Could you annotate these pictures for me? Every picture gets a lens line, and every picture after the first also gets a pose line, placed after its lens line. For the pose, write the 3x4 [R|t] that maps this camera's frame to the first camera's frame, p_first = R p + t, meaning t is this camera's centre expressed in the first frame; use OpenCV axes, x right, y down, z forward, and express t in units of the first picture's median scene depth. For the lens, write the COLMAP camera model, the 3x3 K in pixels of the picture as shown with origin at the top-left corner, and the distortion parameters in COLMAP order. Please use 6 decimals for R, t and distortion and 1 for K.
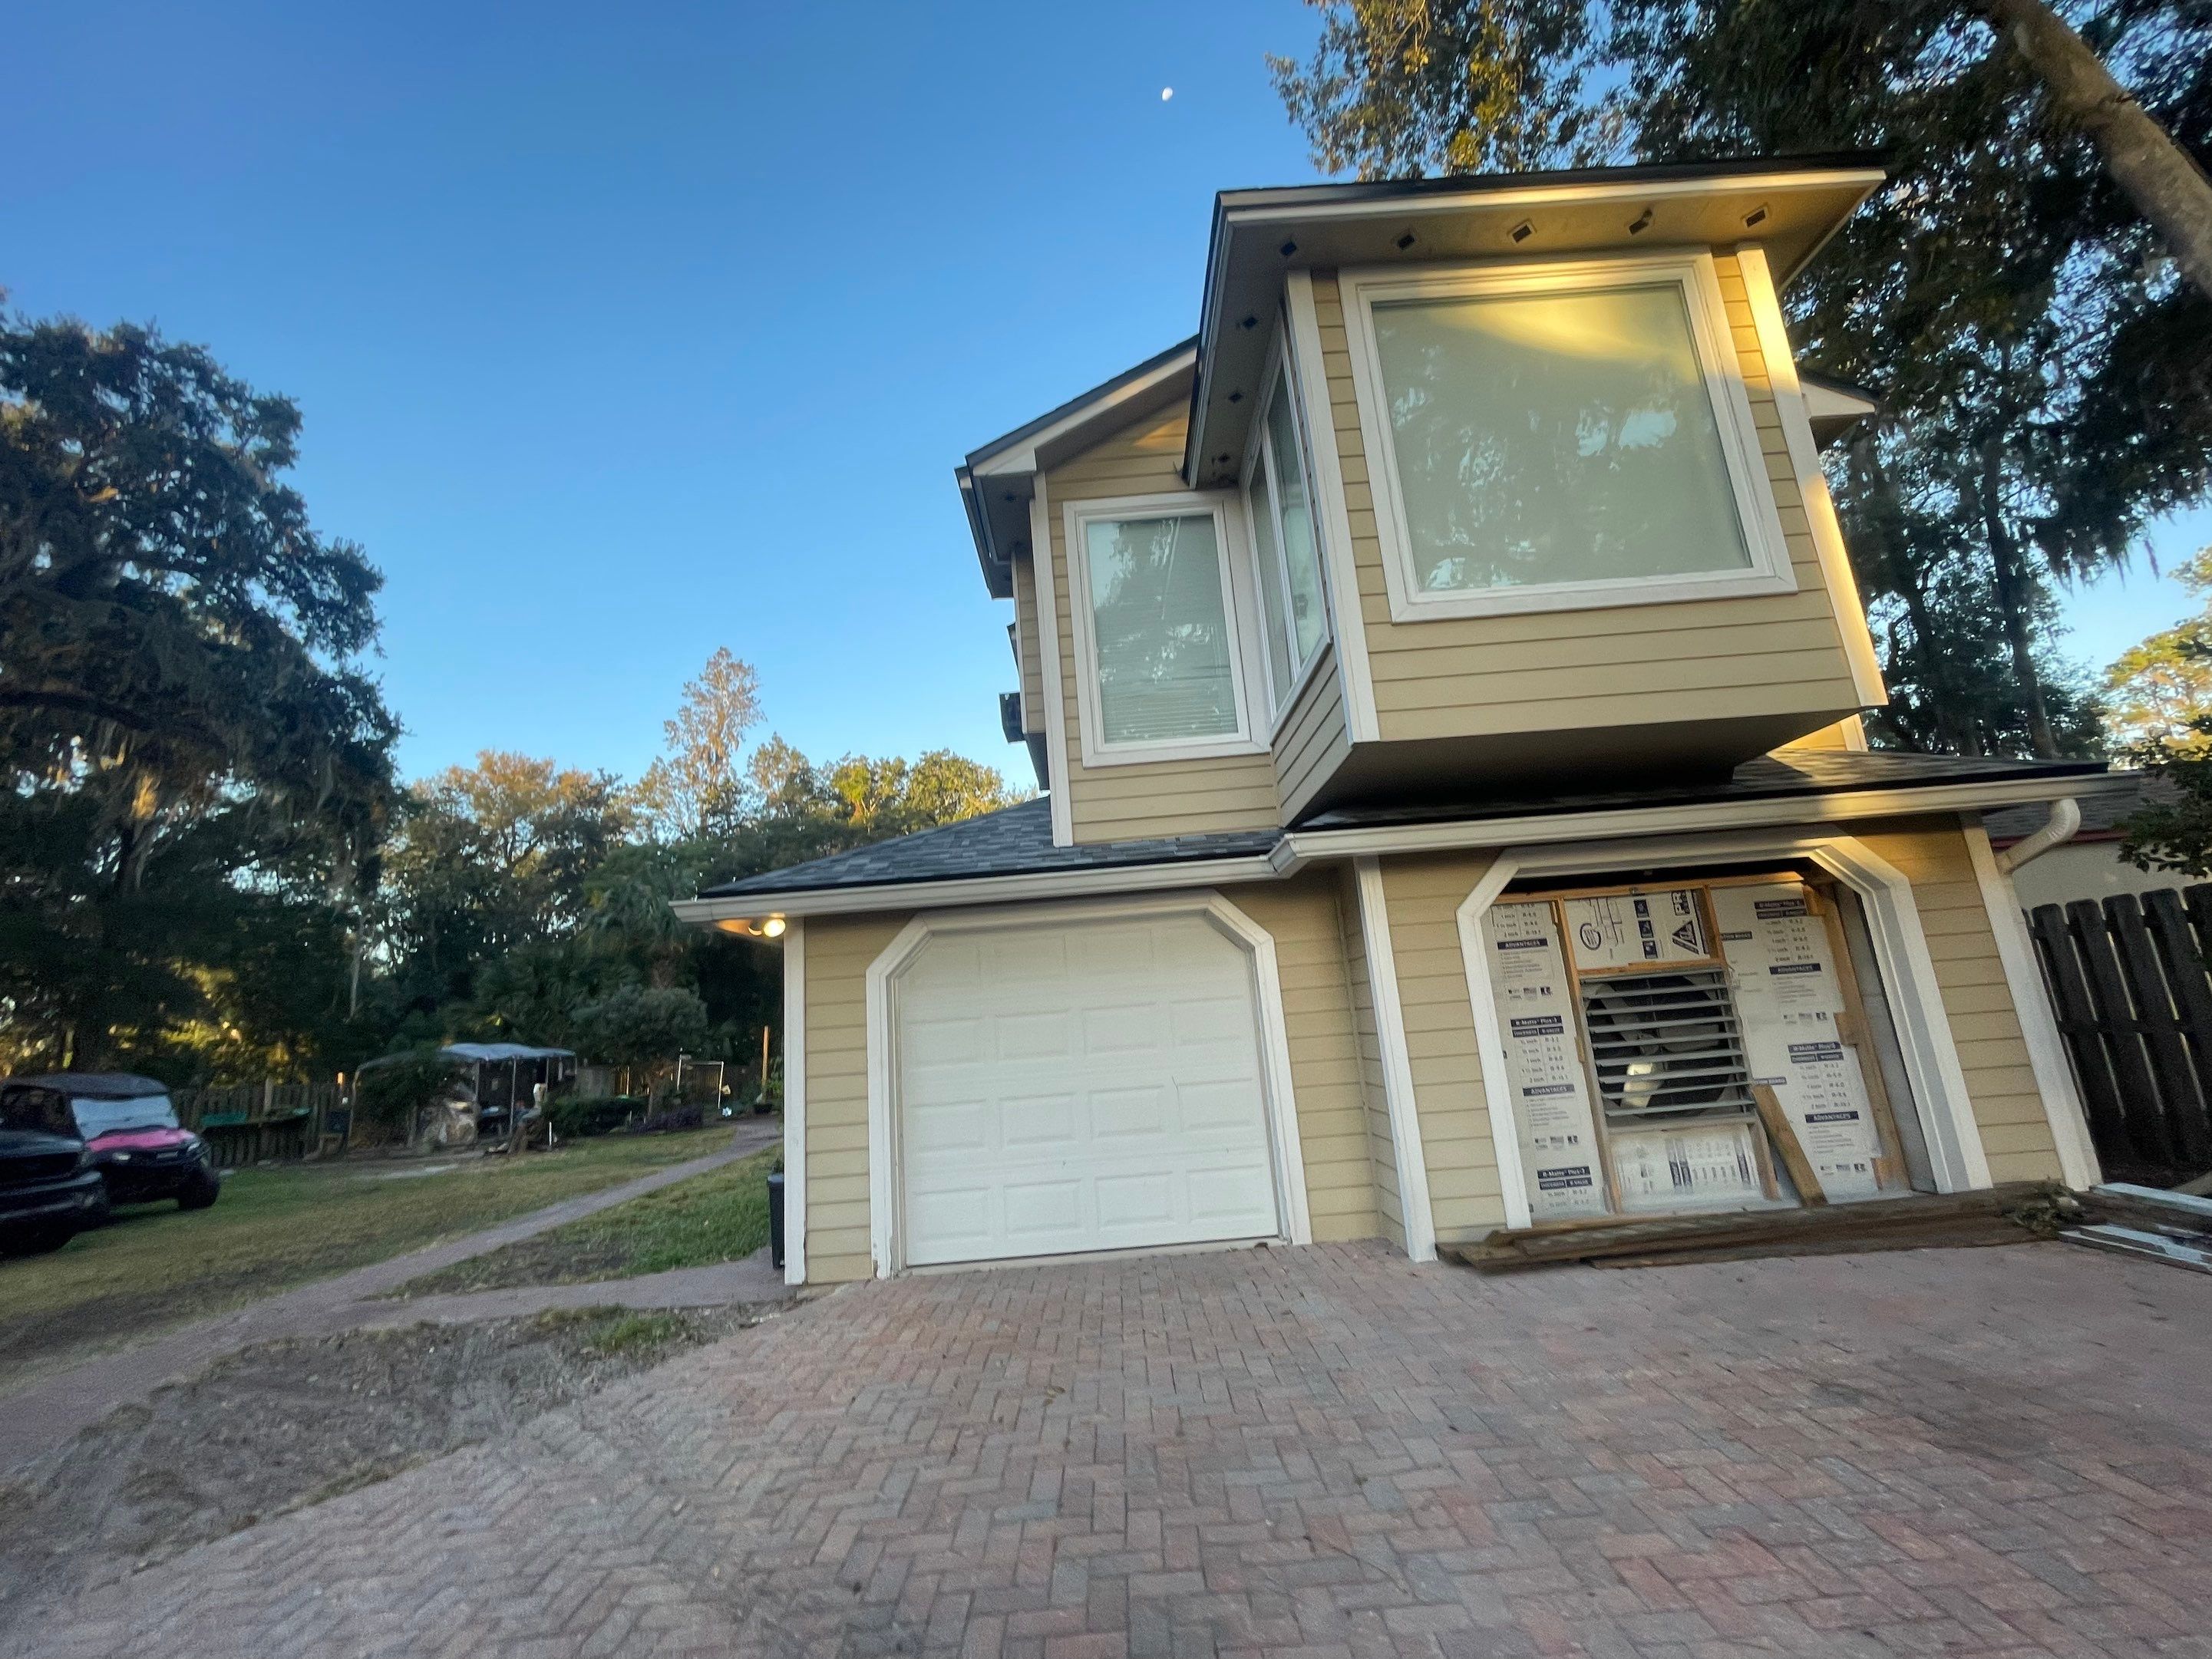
lens RADIAL K [[865.5, 0, 1106.0], [0, 865.5, 829.5], [0, 0, 1]] dist [-0.000070, 0.000002]
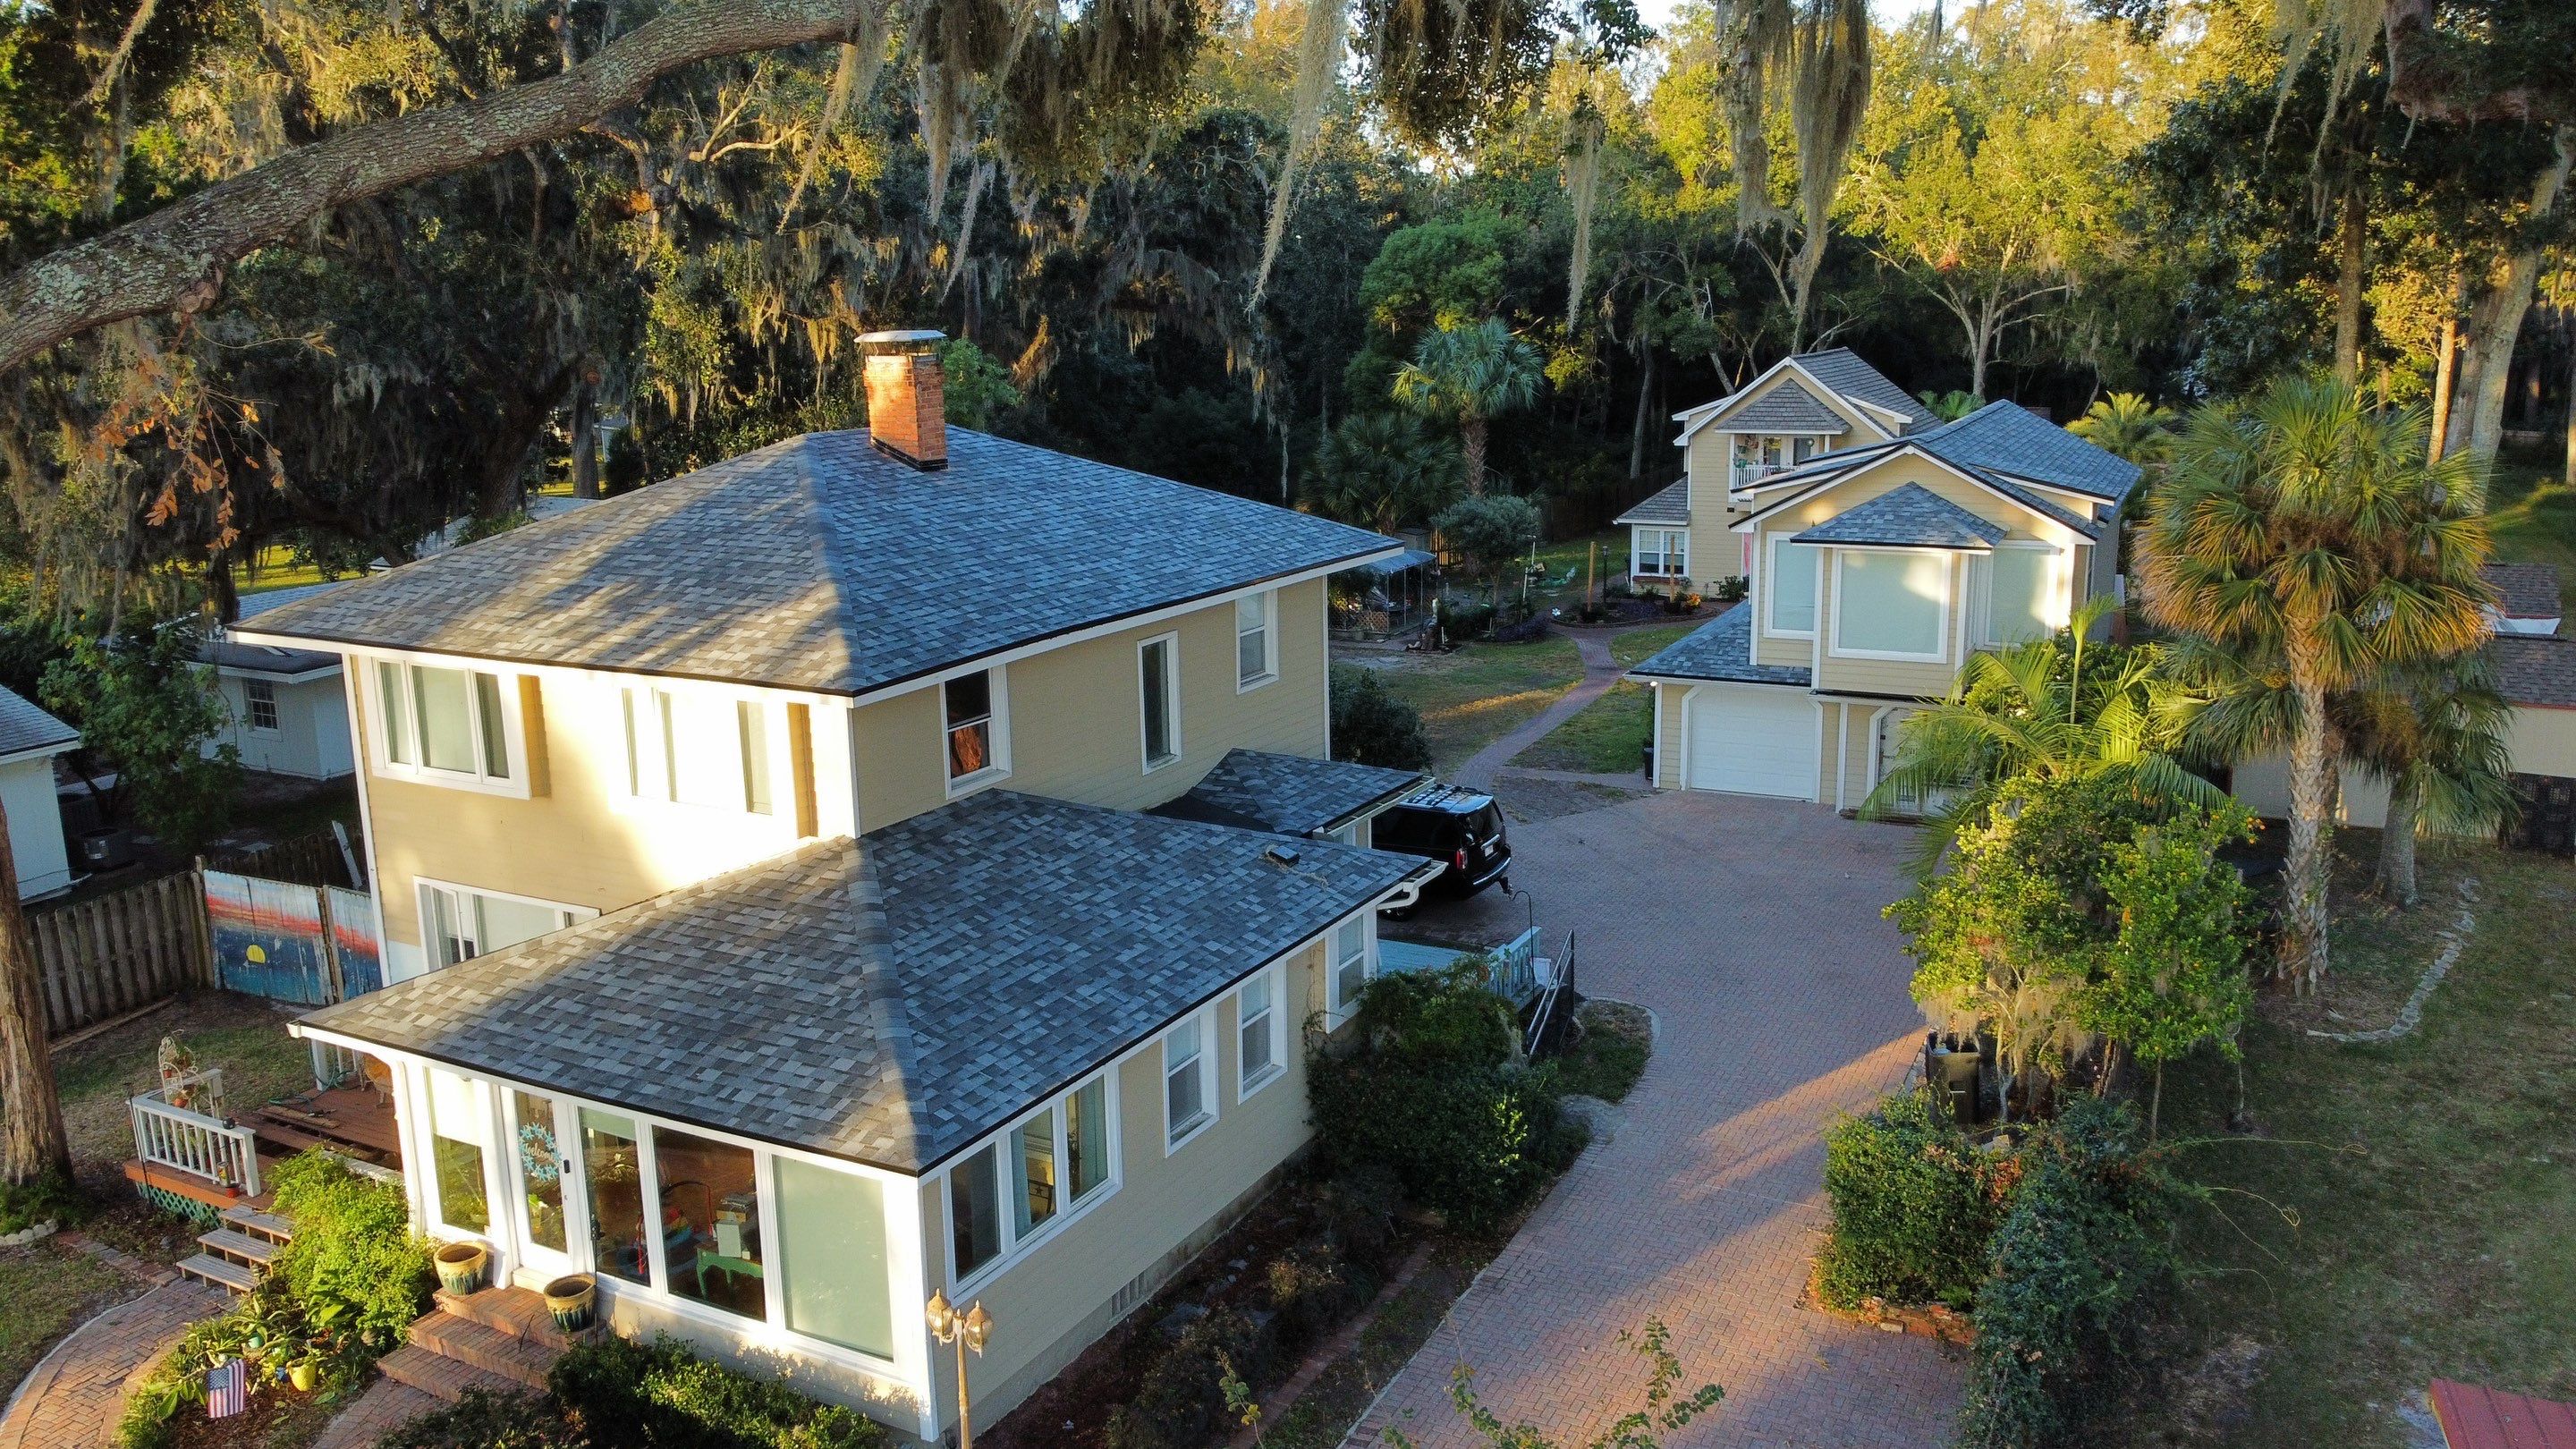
lens RADIAL K [[1958.3, 0, 1287.2], [0, 1958.3, 730.8], [0, 0, 1]] dist [-0.000107, -0.008113]
pose [[0.883832, 0.164843, -0.437799, 1.437362], [0.042776, 0.903460, 0.426533, -2.573305], [0.465844, -0.395711, 0.791456, -4.833976]]
